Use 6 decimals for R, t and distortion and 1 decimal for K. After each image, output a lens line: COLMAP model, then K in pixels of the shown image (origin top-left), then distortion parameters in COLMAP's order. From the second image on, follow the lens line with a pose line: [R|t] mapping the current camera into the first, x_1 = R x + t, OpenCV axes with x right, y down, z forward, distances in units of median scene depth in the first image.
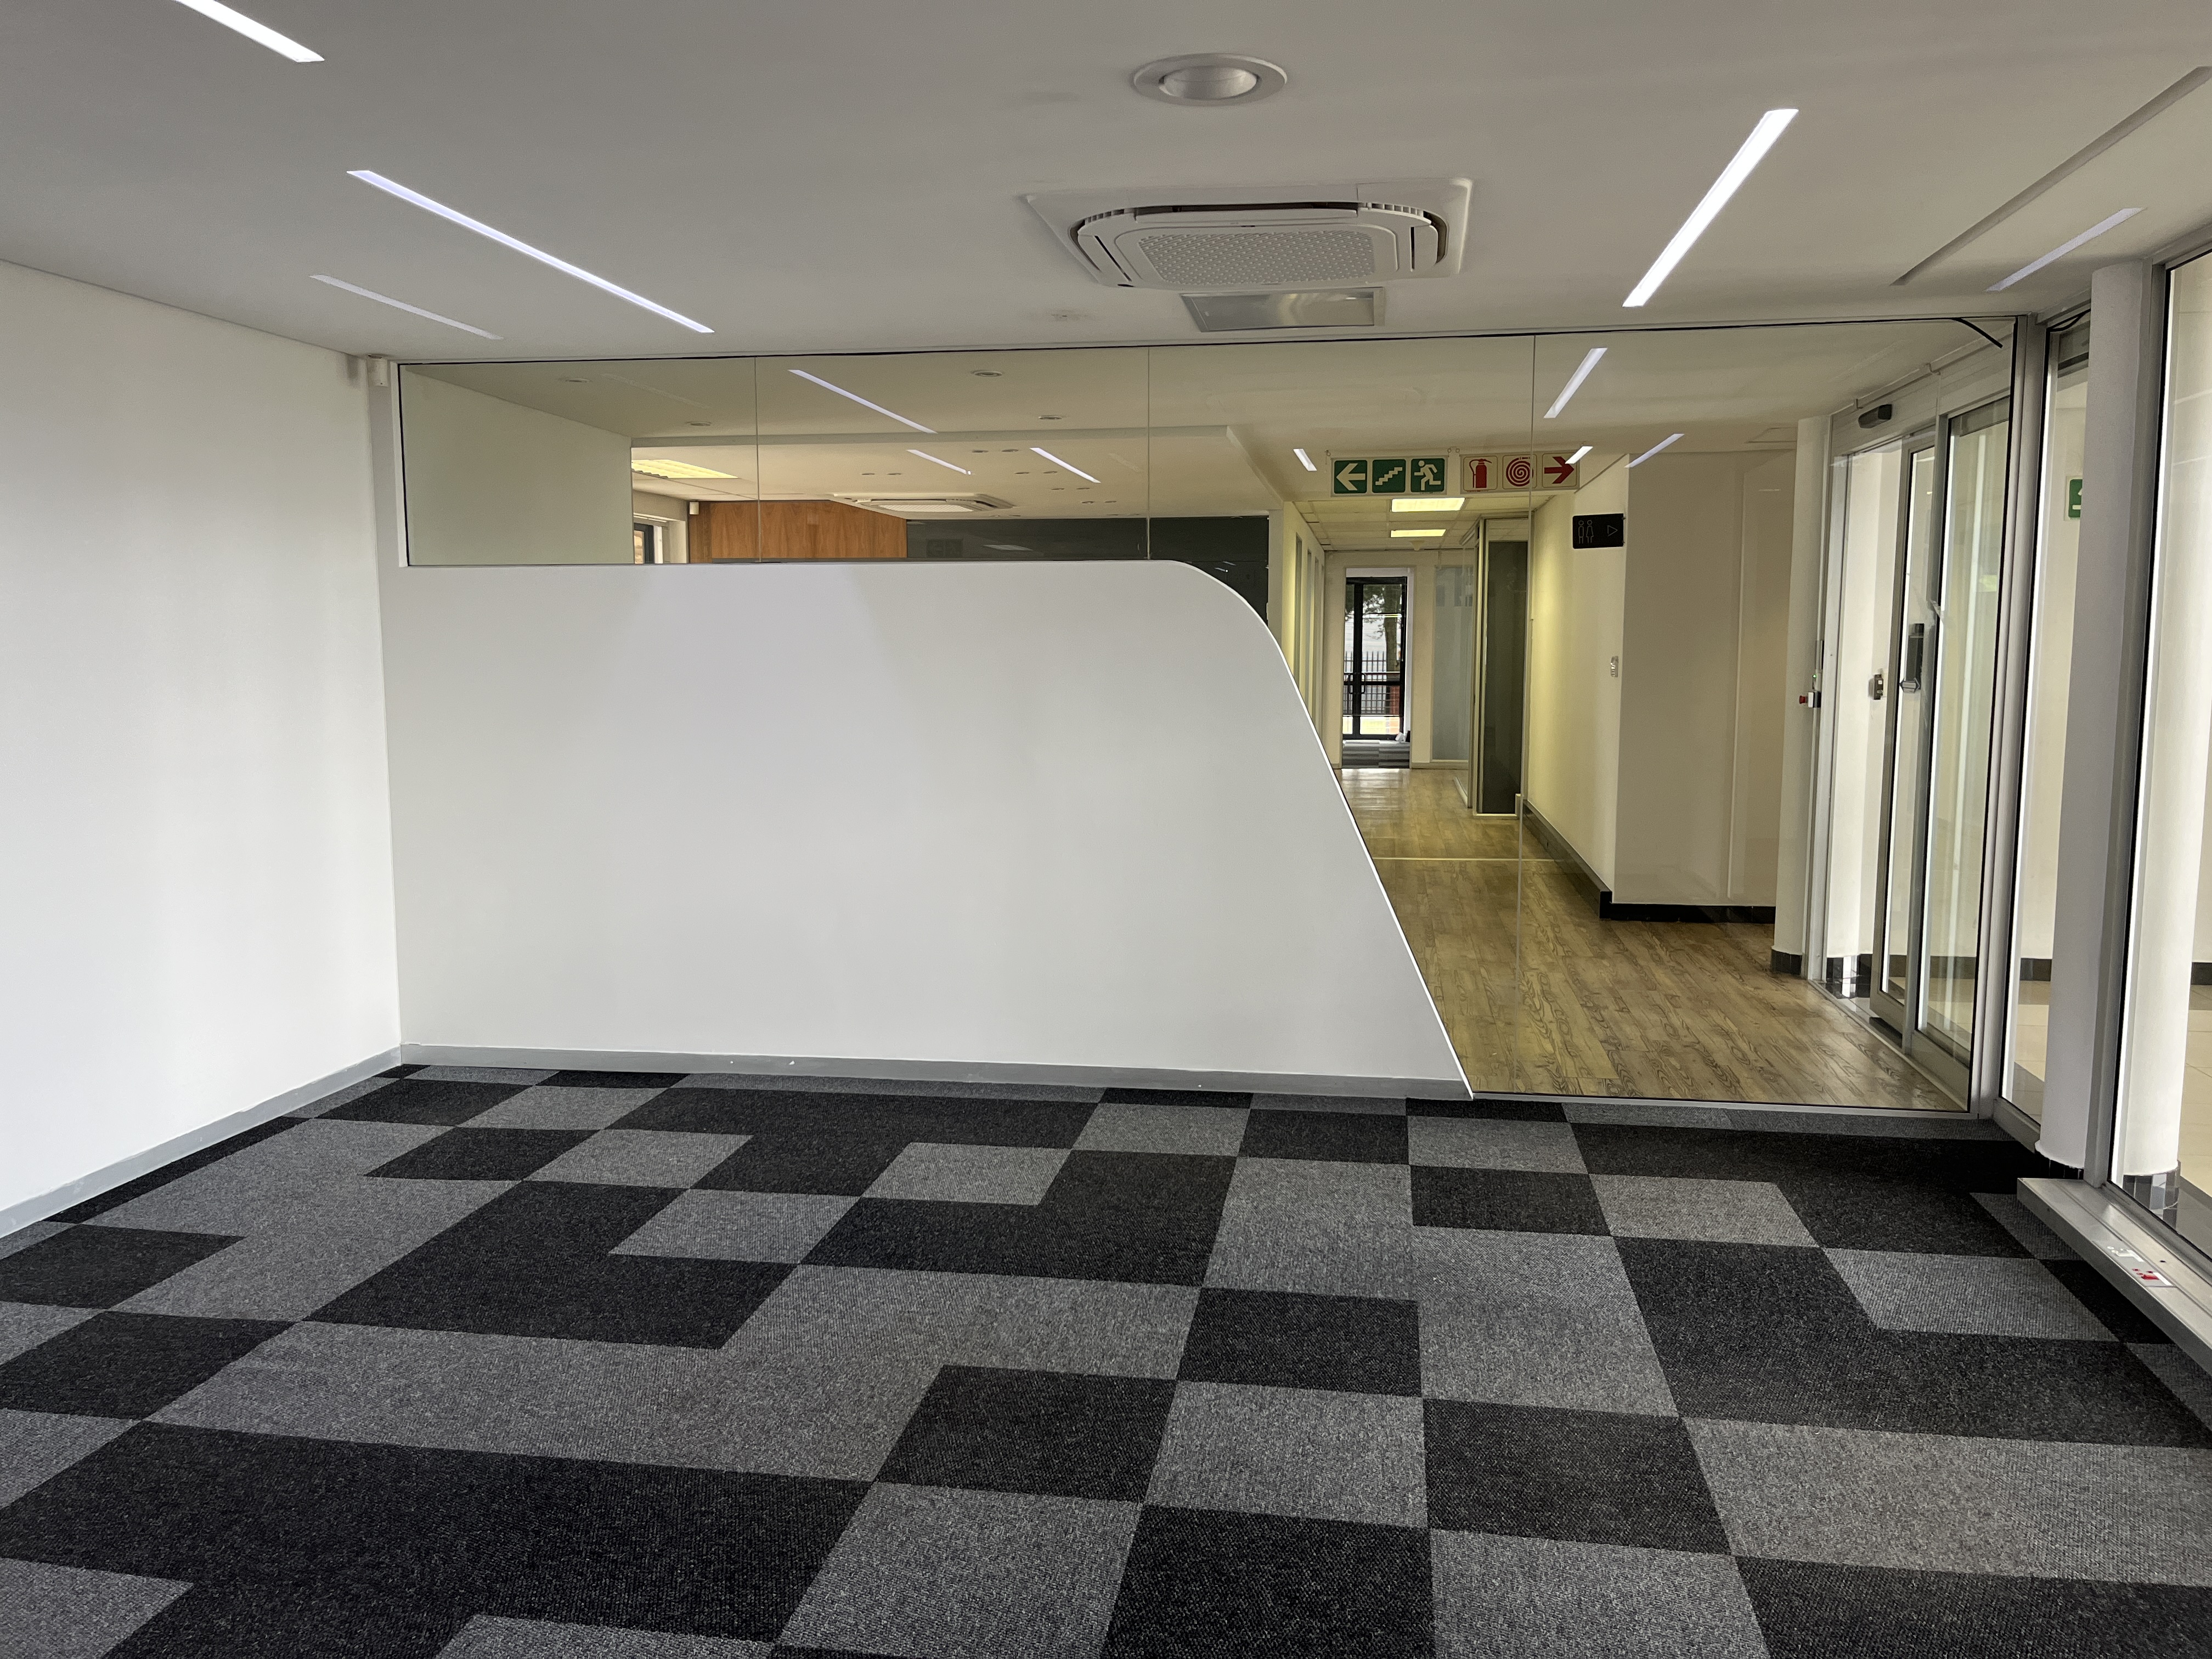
lens RADIAL K [[1673.1, 0, 1119.1], [0, 1673.1, 841.4], [0, 0, 1]] dist [0.058843, -0.085863]
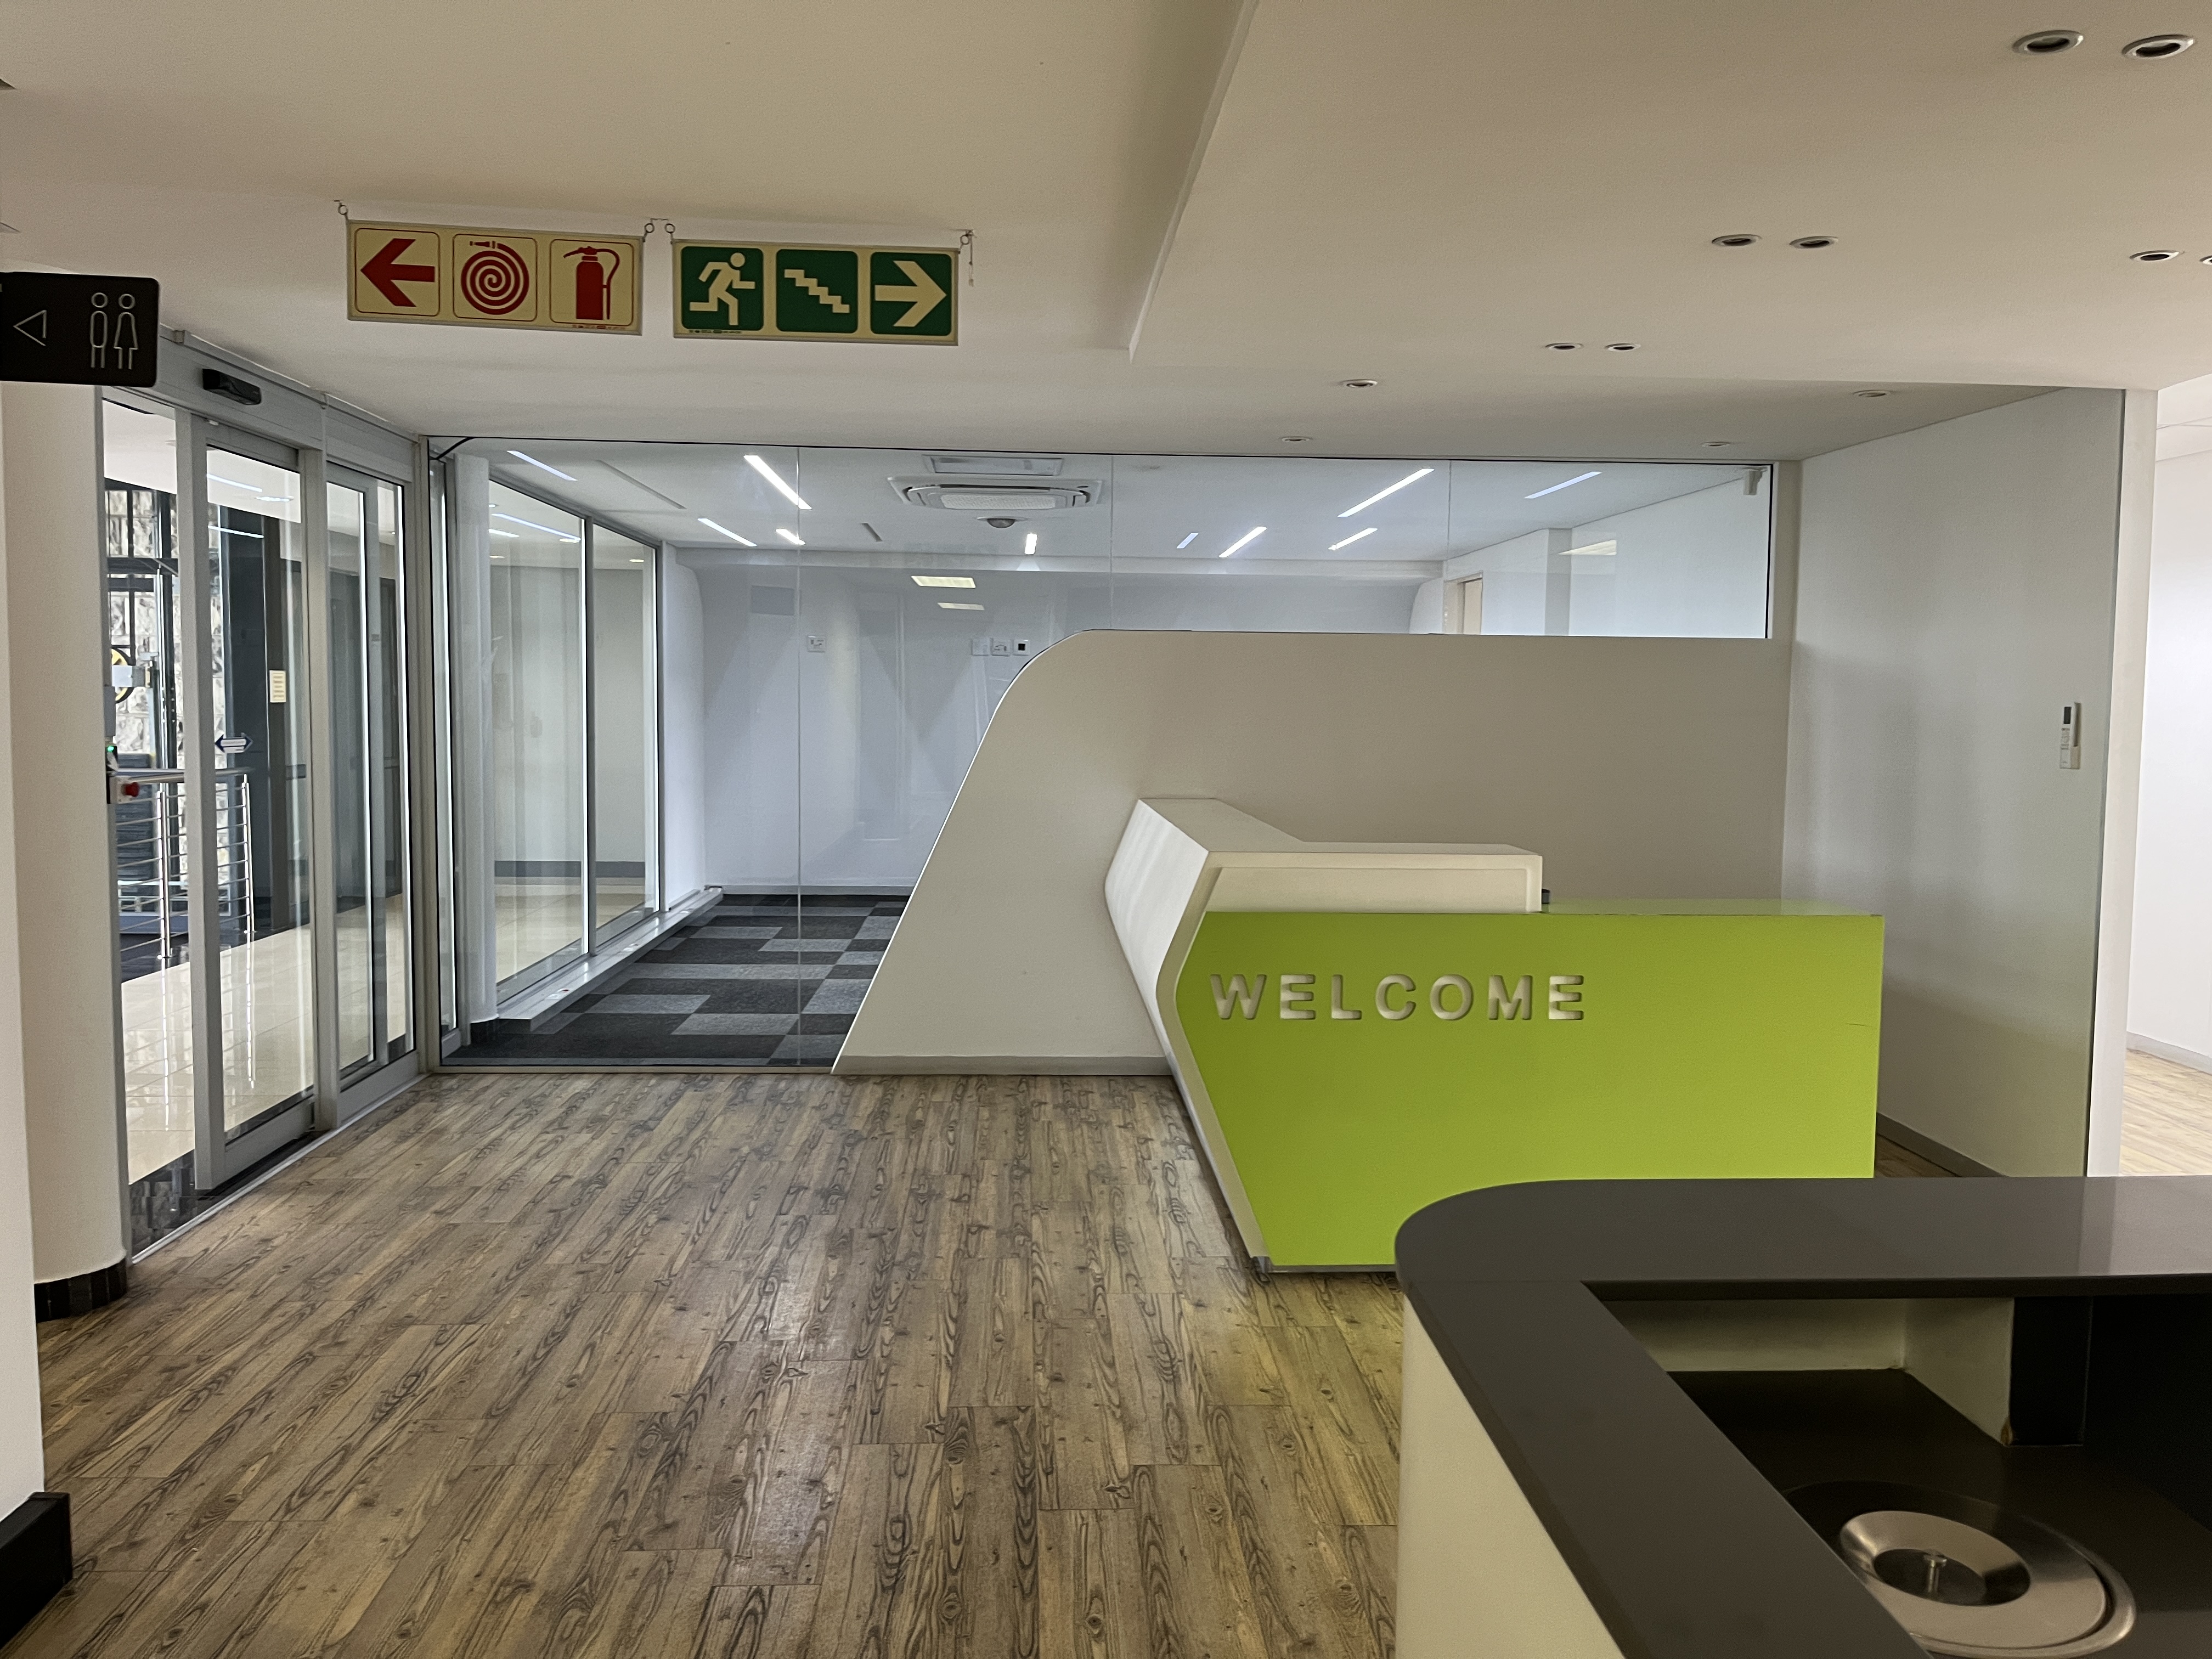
lens RADIAL K [[1673.1, 0, 1176.7], [0, 1673.1, 813.8], [0, 0, 1]] dist [0.058843, -0.085863]
pose [[-0.966209, -0.007164, -0.257661, 0.209829], [-0.055151, 0.982210, 0.179504, -0.198648], [0.251791, 0.187649, -0.949415, 1.663830]]
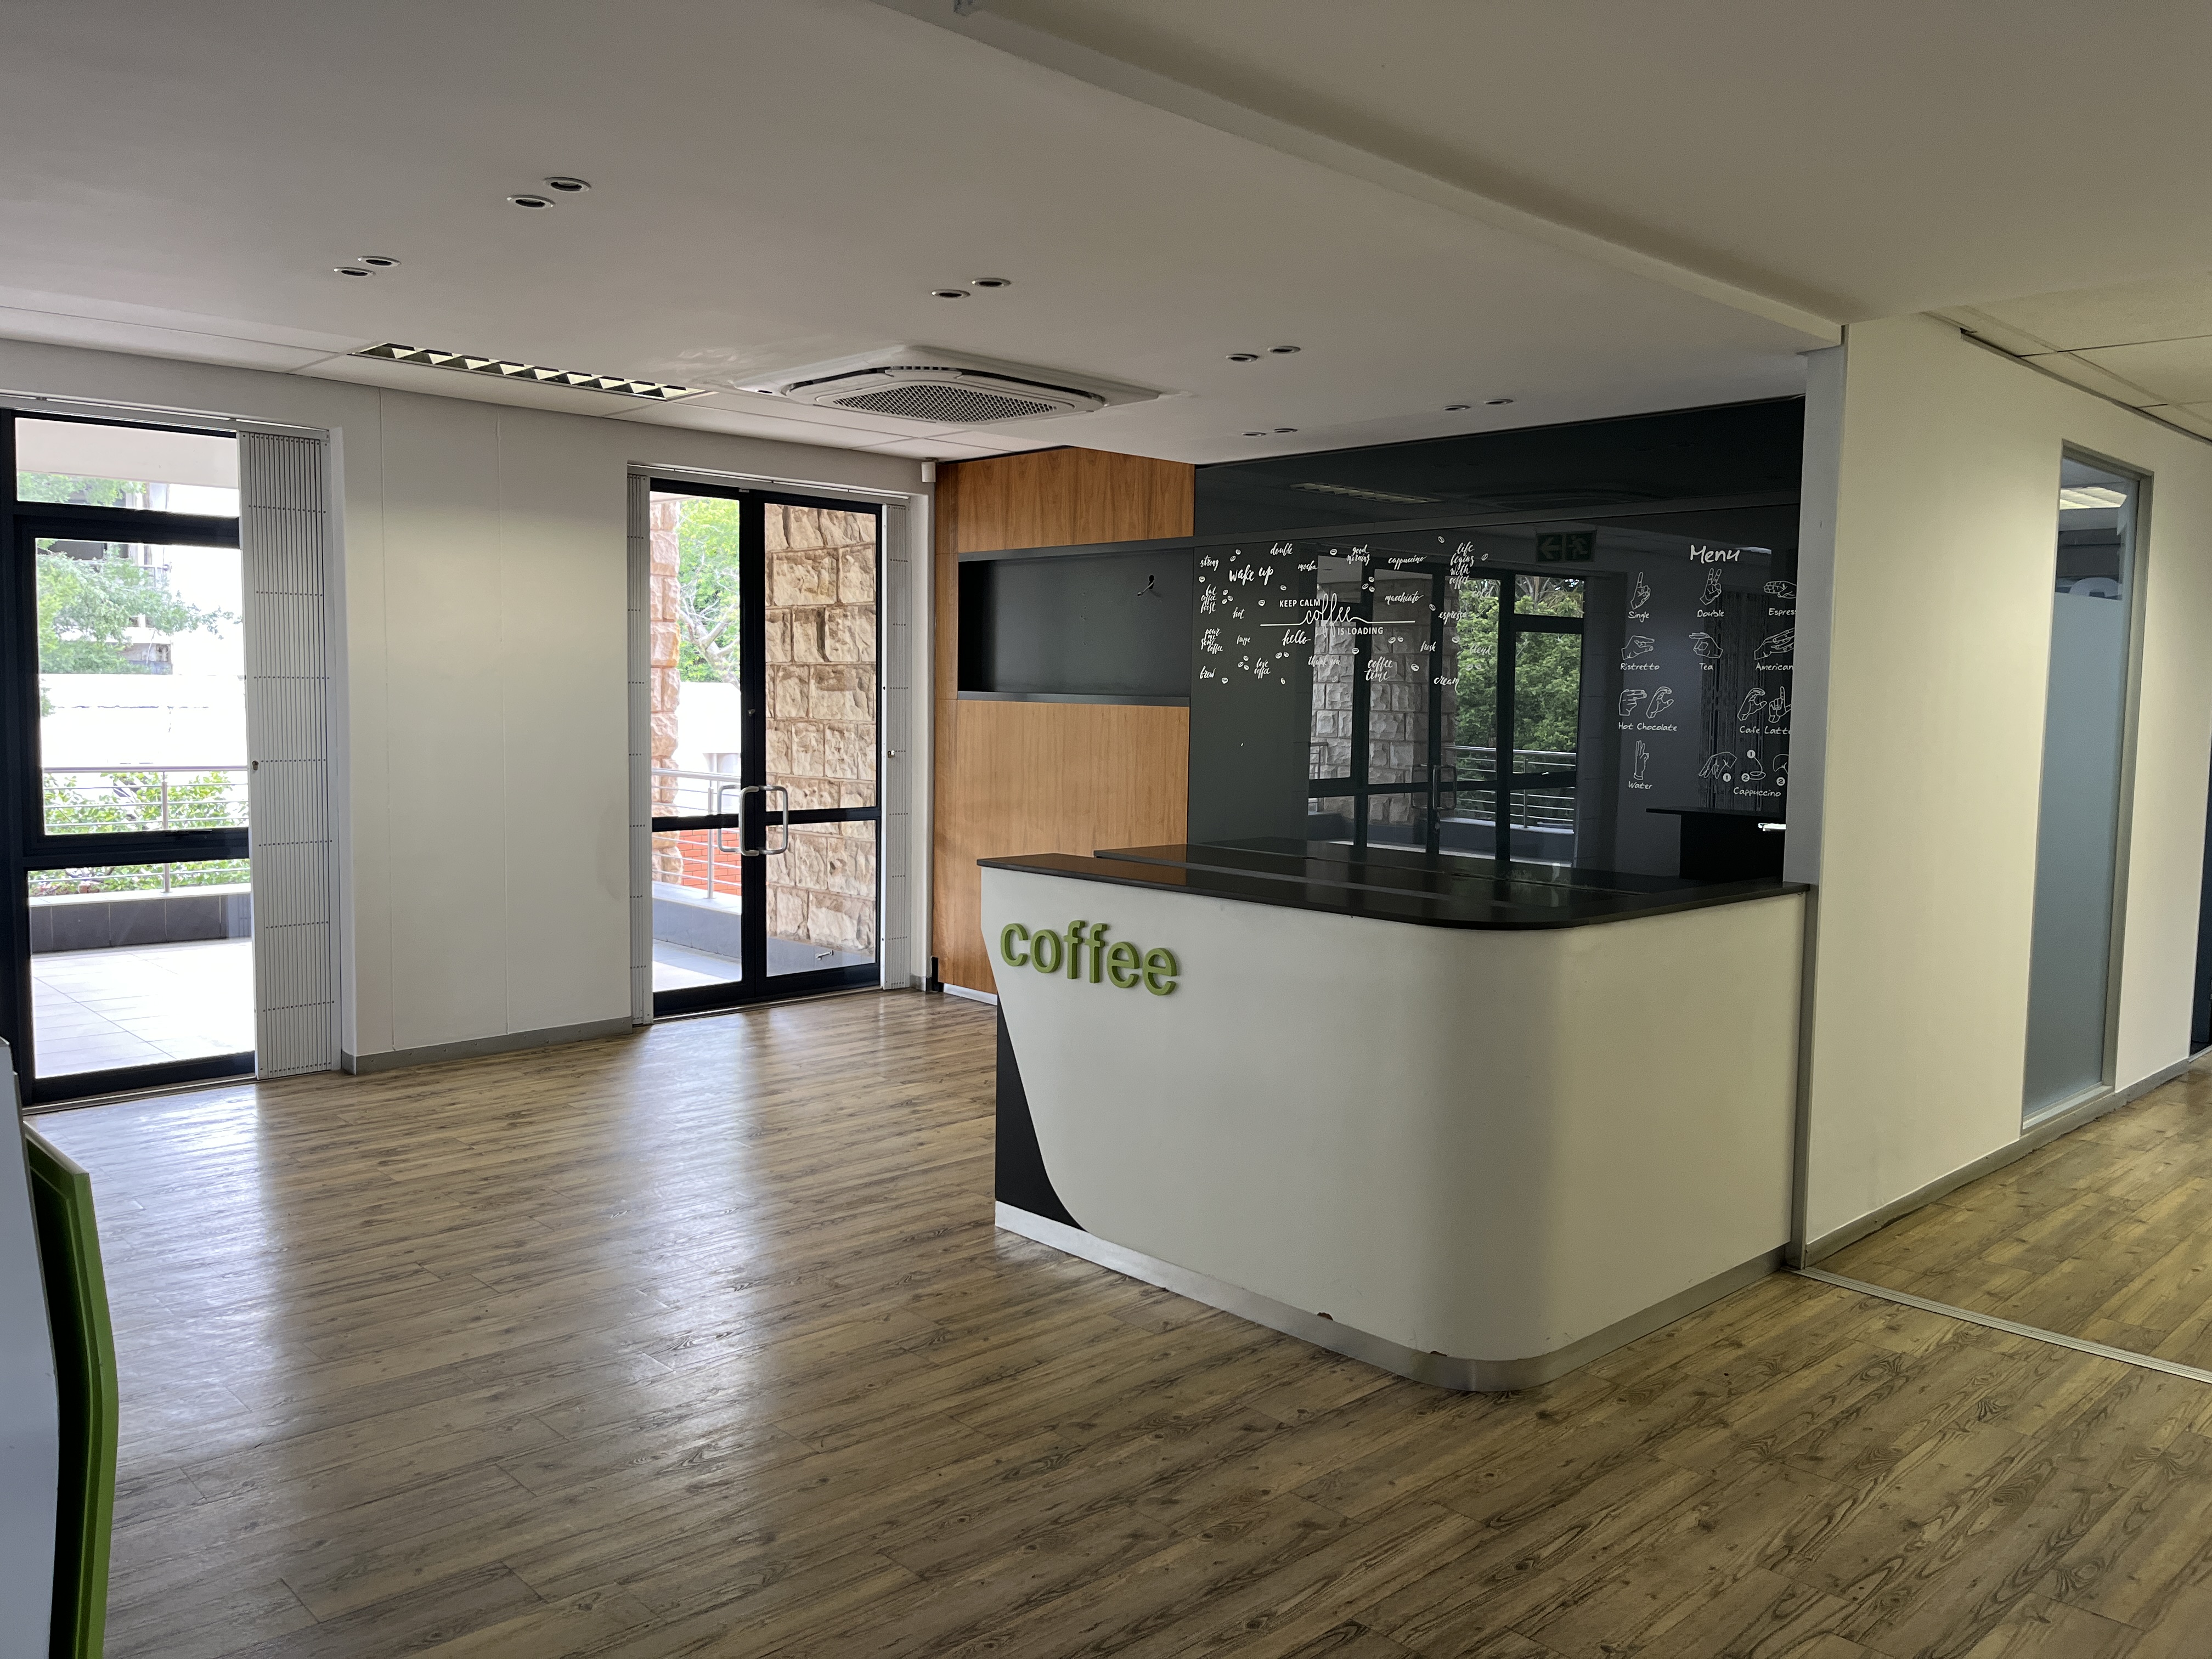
lens RADIAL K [[1673.1, 0, 1121.4], [0, 1673.1, 812.1], [0, 0, 1]] dist [0.058843, -0.085863]
pose [[0.800462, 0.057018, -0.596665, 0.319222], [-0.087144, 0.995959, -0.021734, -0.119052], [0.593014, 0.069393, 0.802196, 0.995715]]
